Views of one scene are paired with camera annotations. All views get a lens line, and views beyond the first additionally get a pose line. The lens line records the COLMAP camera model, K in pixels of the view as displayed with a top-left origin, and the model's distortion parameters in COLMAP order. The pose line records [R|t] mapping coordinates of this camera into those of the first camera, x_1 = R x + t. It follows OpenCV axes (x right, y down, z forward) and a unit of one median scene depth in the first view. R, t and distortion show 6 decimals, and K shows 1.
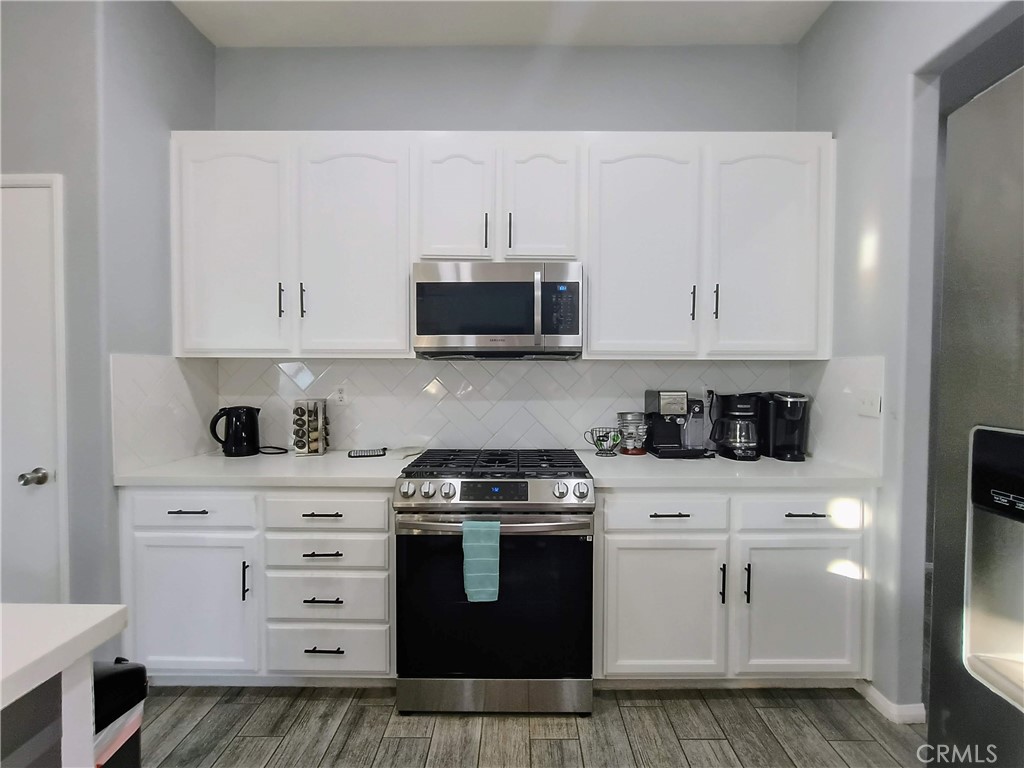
lens RADIAL K [[469.5, 0, 517.5], [0, 469.5, 386.2], [0, 0, 1]] dist [-0.002808, 0.001170]
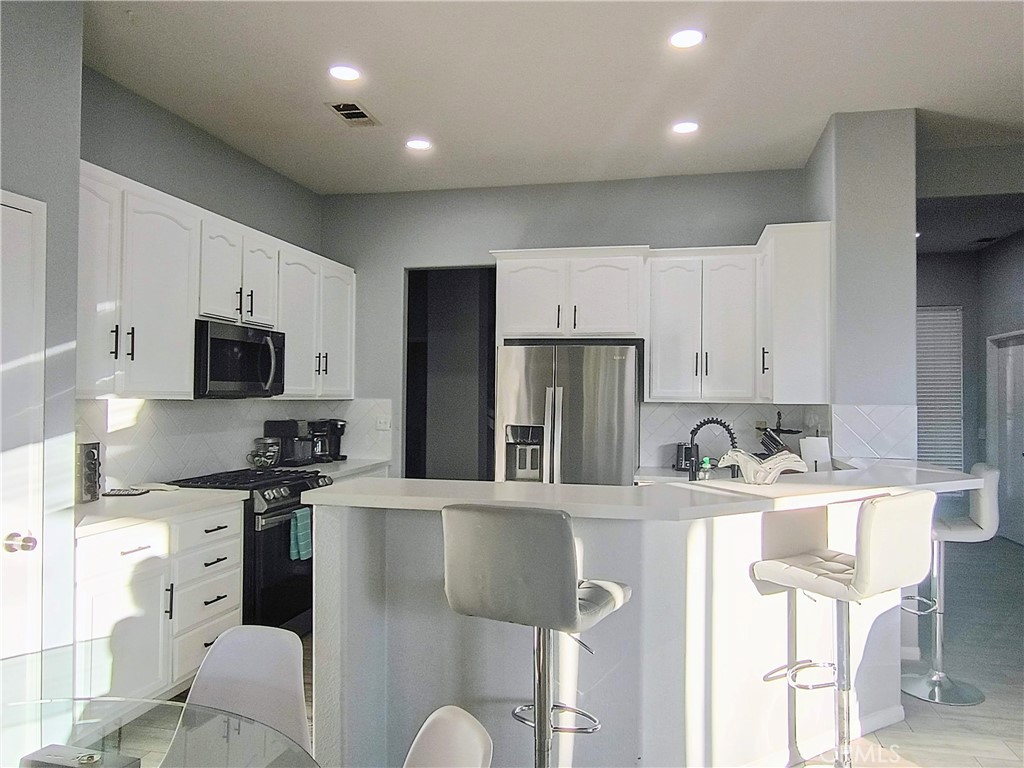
lens RADIAL K [[711.7, 0, 512.0], [0, 711.7, 384.0], [0, 0, 1]] dist [-0.033111, -0.000105]
pose [[0.221601, 0.017282, 0.974984, -1.726519], [0.016040, 0.999643, -0.021365, -0.046292], [-0.975005, 0.020373, 0.221245, -0.147243]]
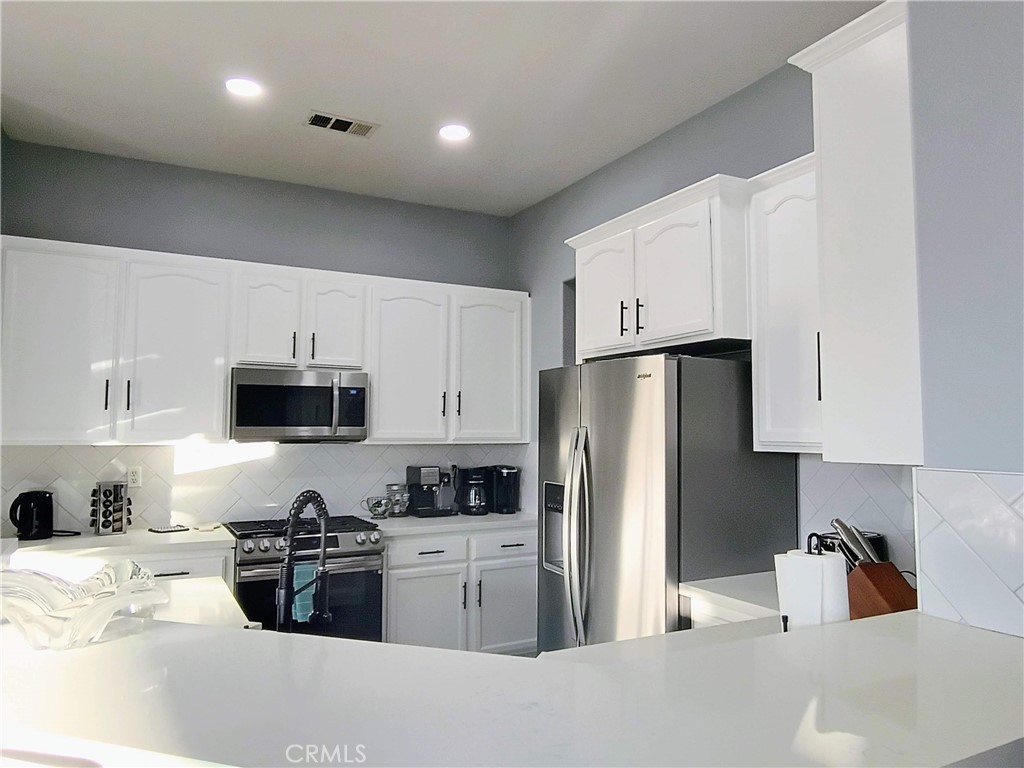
lens RADIAL K [[718.2, 0, 519.3], [0, 718.2, 385.4], [0, 0, 1]] dist [-0.008686, 0.005002]
pose [[0.878153, 0.030613, 0.477399, -0.441535], [0.012455, 0.996149, -0.086787, -0.040970], [-0.478218, 0.082158, 0.874390, -0.963530]]
